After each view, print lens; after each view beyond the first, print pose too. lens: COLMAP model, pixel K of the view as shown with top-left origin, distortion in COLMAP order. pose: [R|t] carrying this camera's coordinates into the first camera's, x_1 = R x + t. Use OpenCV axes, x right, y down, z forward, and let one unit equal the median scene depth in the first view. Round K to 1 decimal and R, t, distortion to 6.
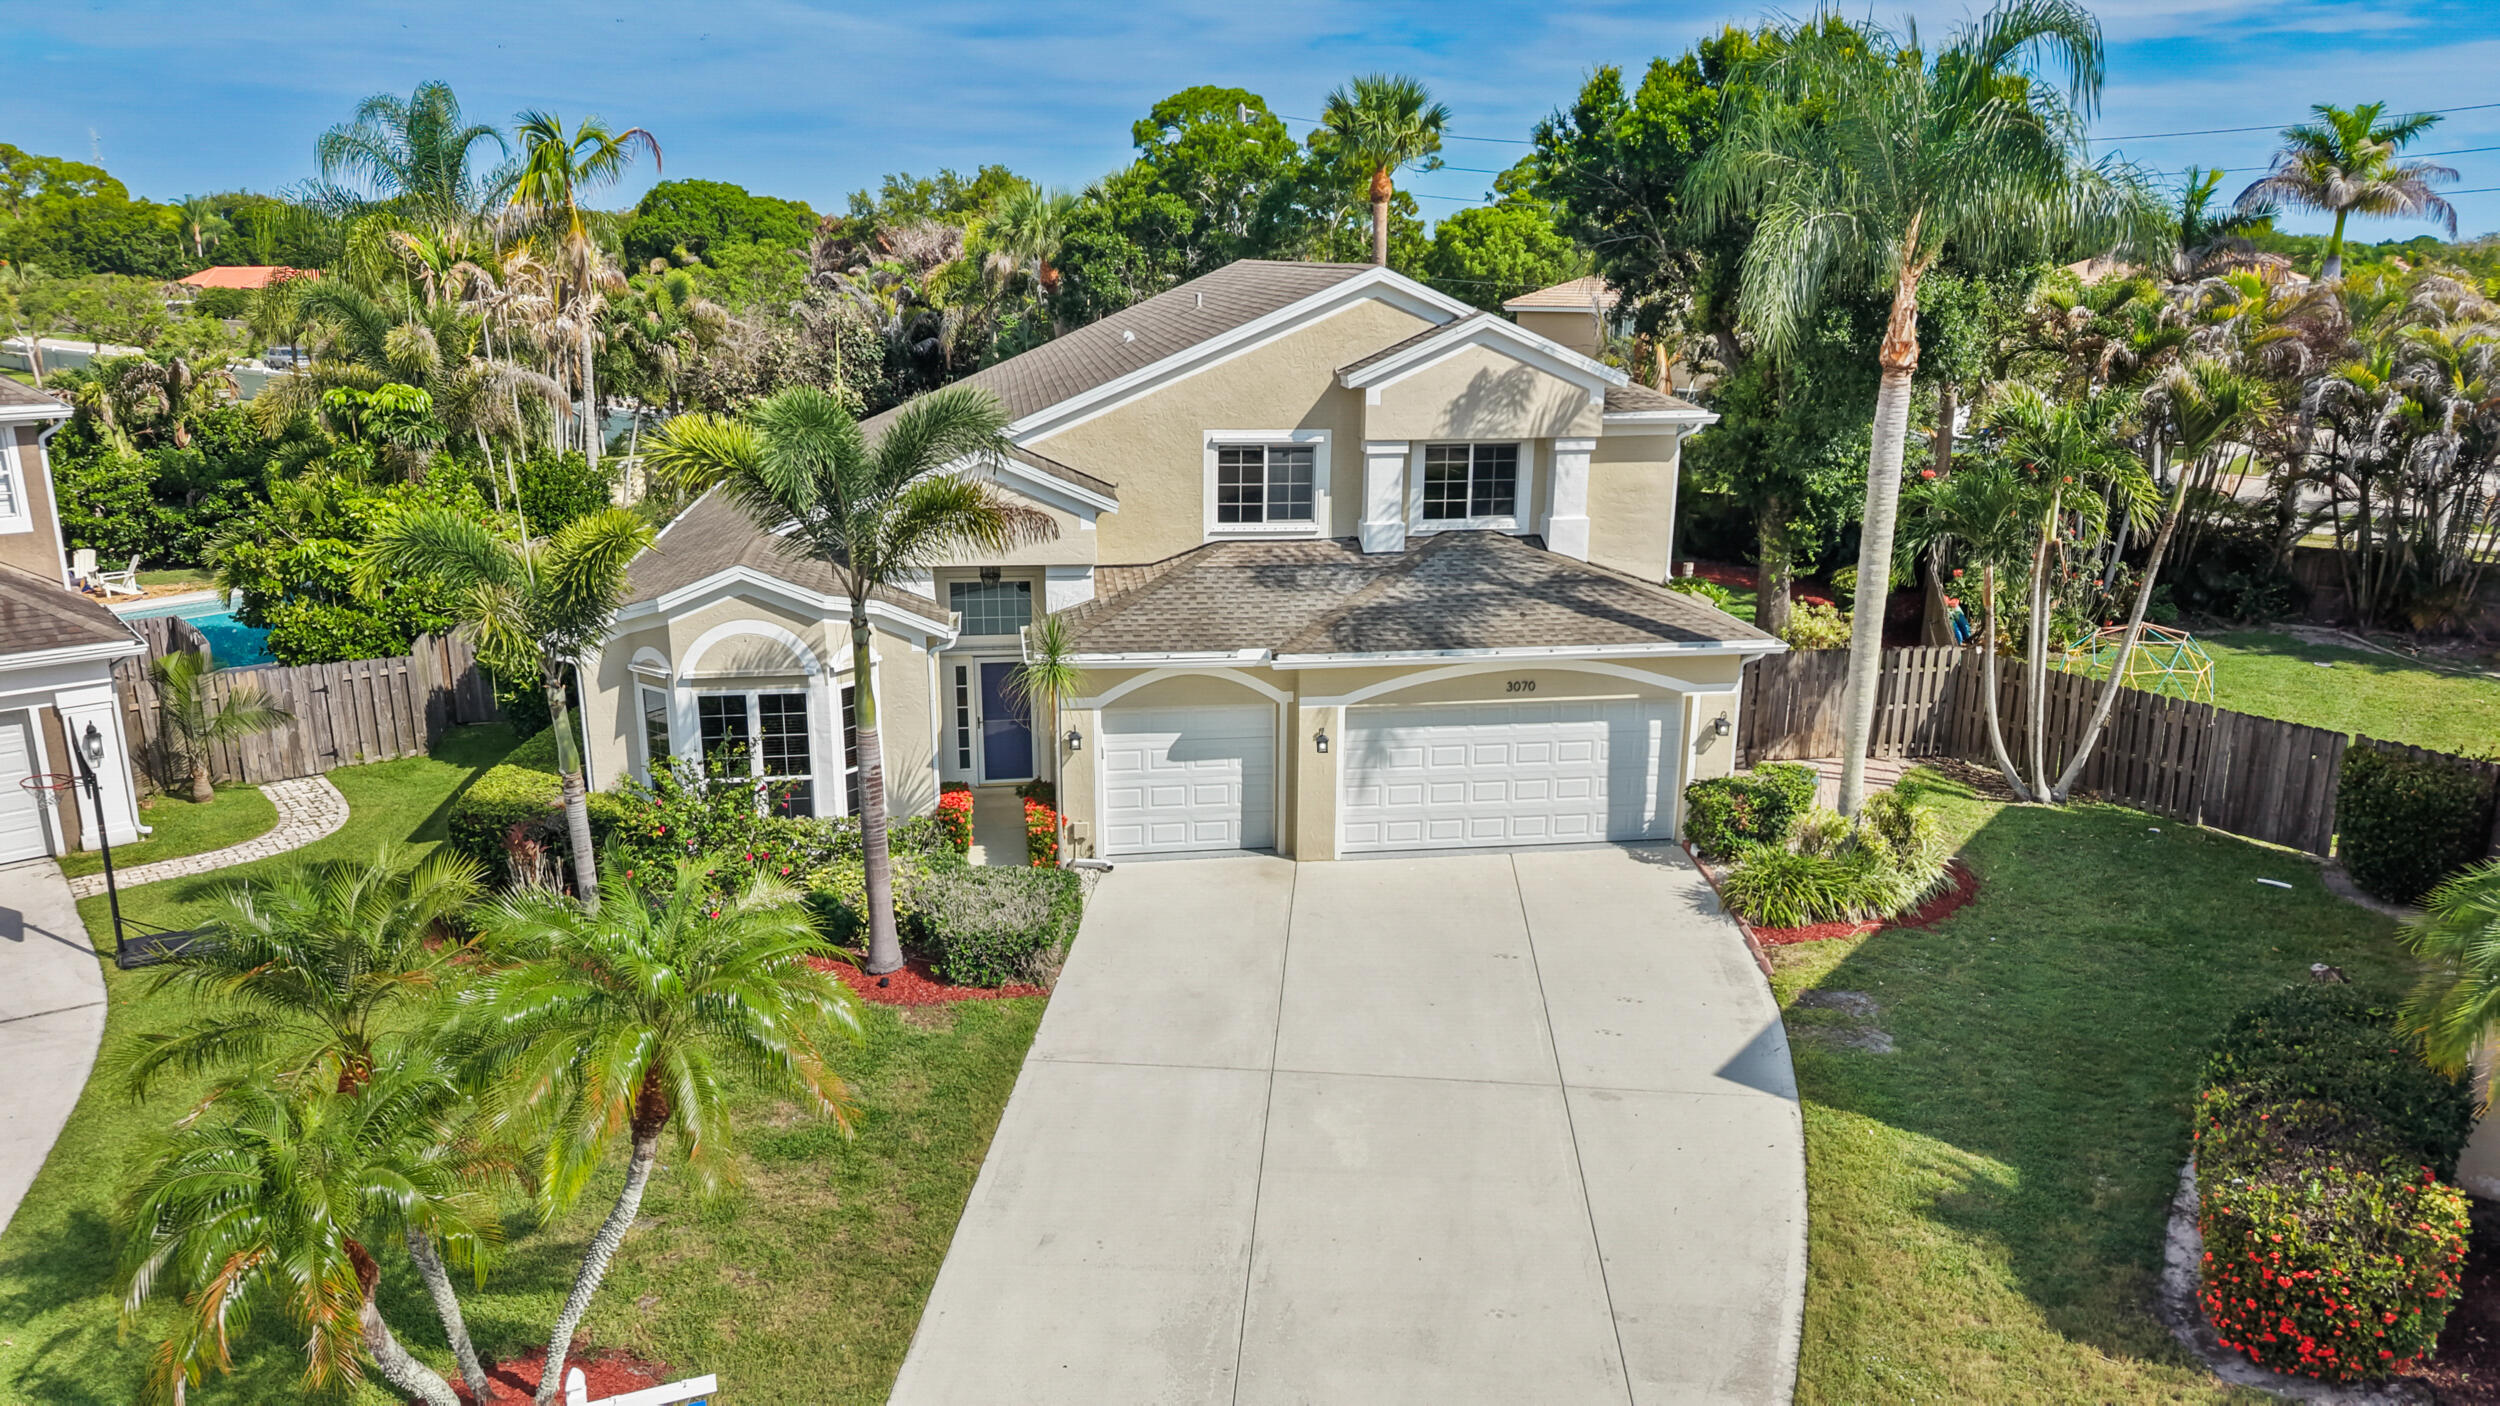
lens RADIAL K [[1680.1, 0, 1249.8], [0, 1680.1, 705.3], [0, 0, 1]] dist [-0.005779, -0.000514]
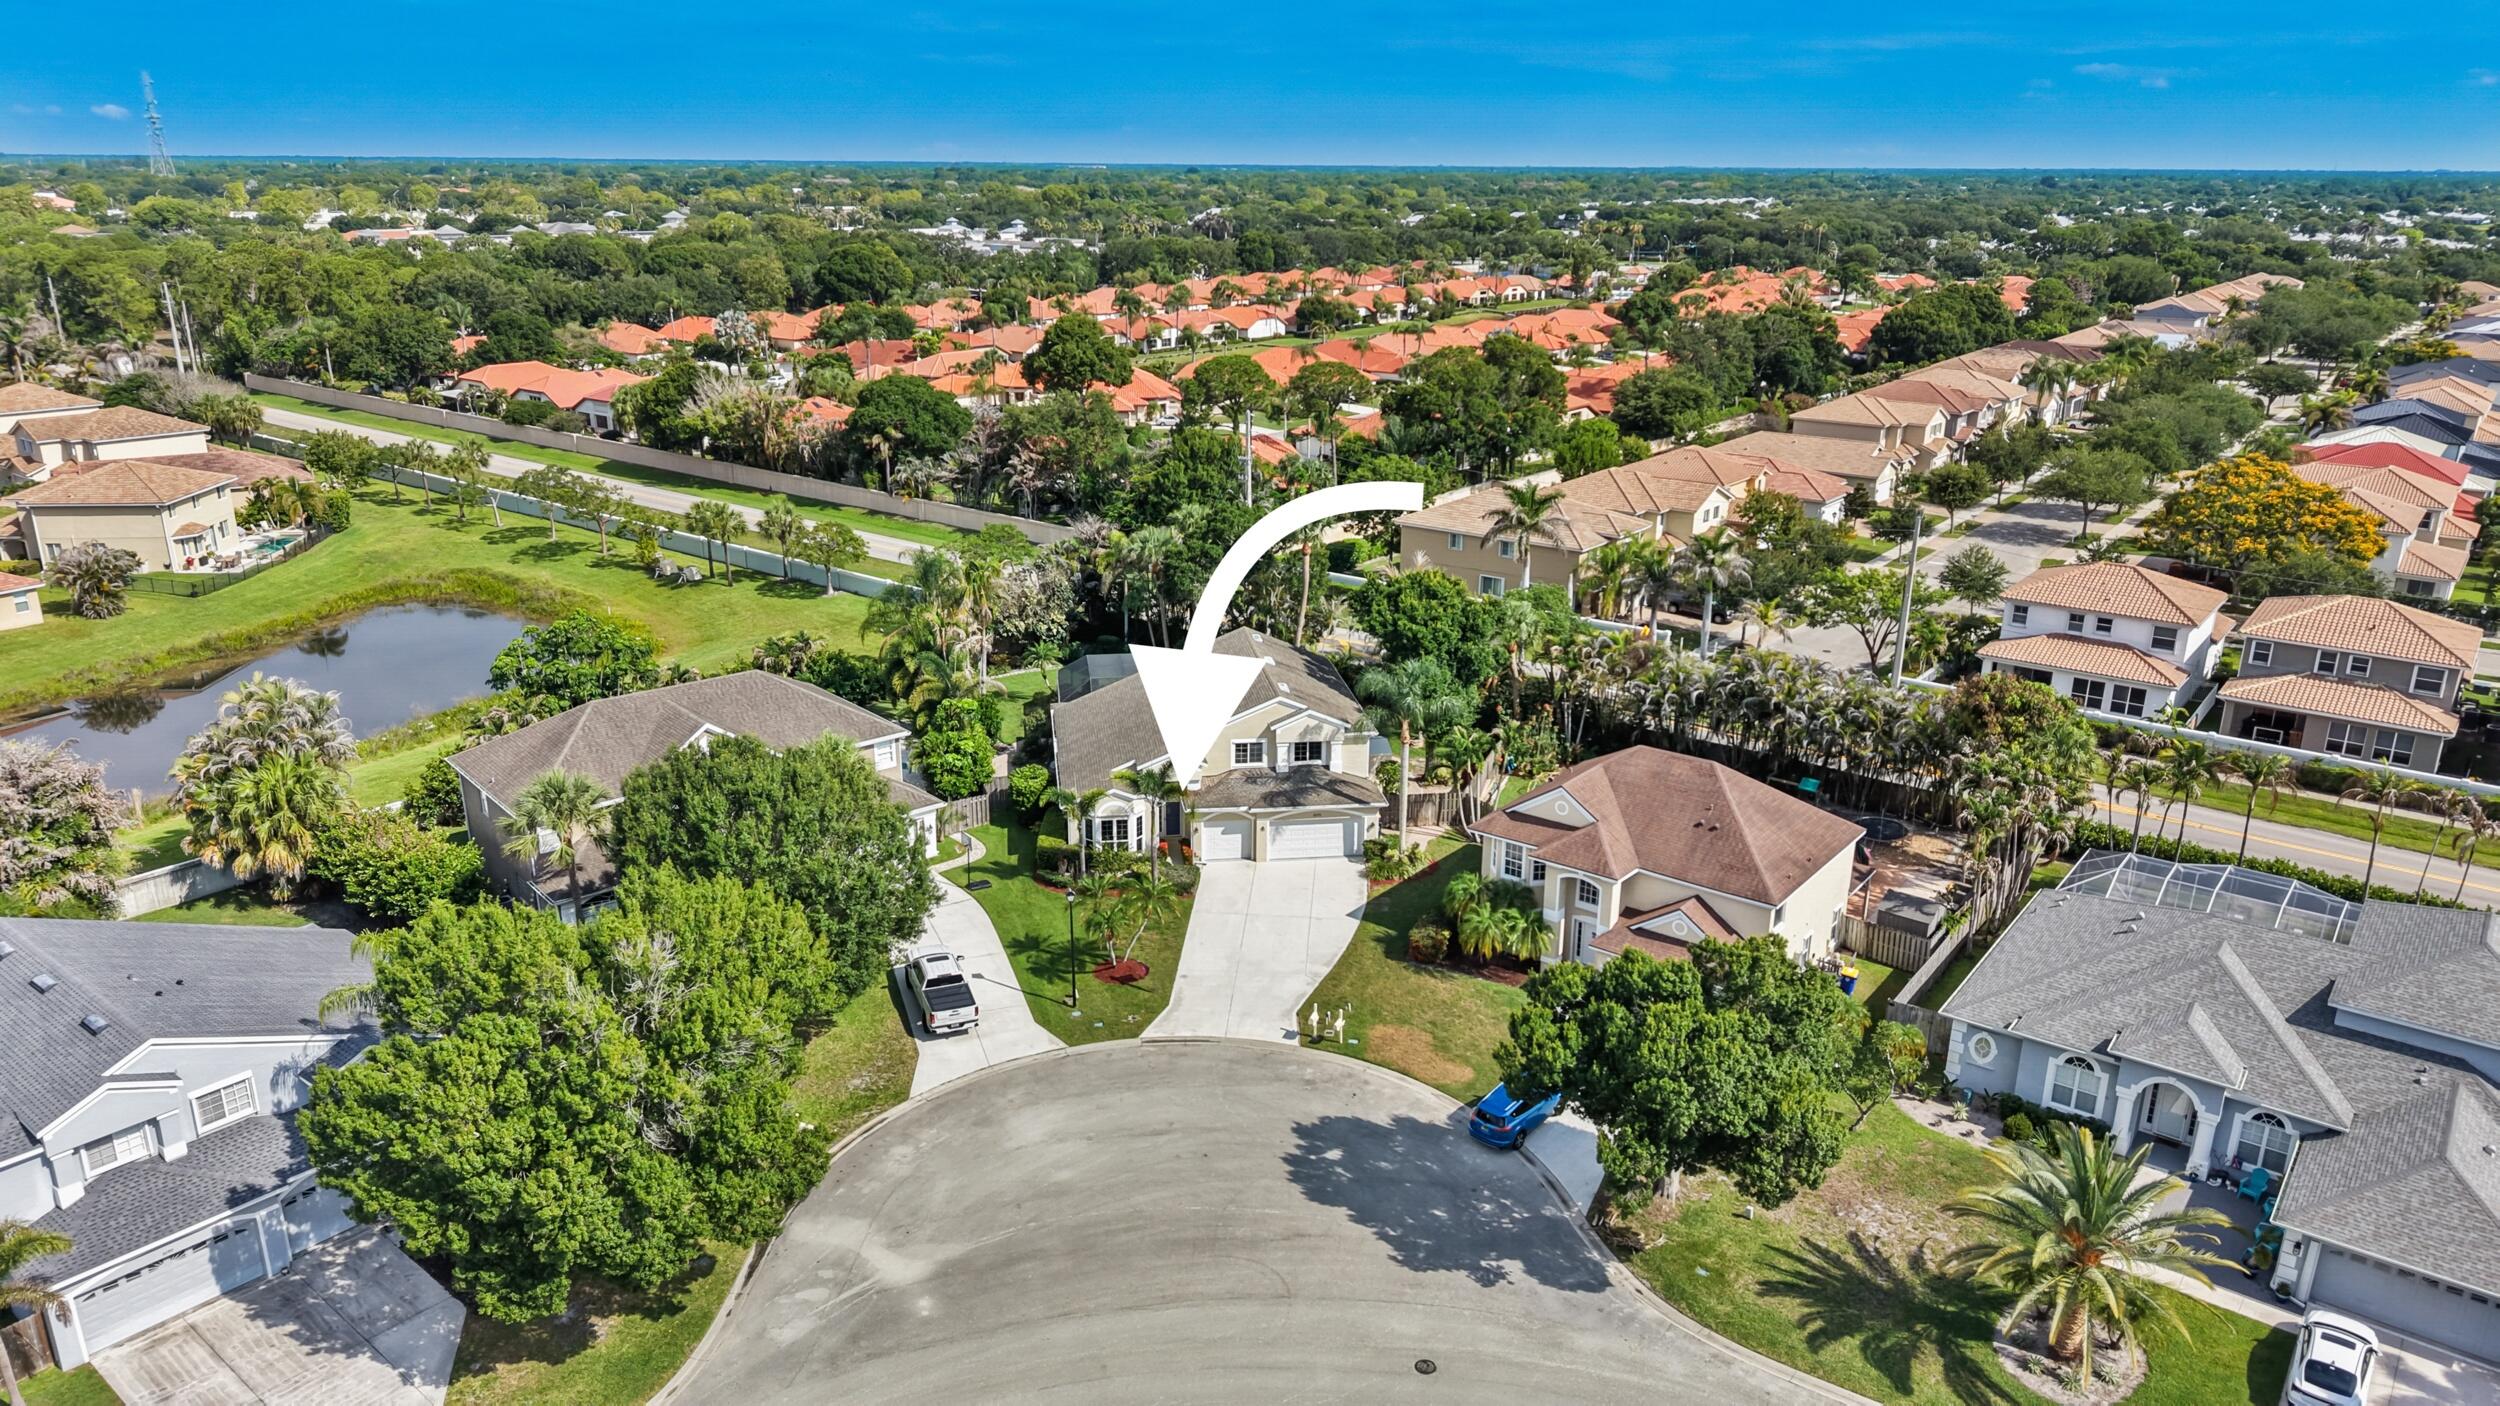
lens RADIAL K [[1680.1, 0, 1249.7], [0, 1680.1, 701.0], [0, 0, 1]] dist [-0.005779, -0.000514]
pose [[0.999934, 0.000185, -0.011500, 0.054984], [0.000365, 0.998856, 0.047815, -0.428680], [0.011495, -0.047816, 0.998790, -2.620092]]
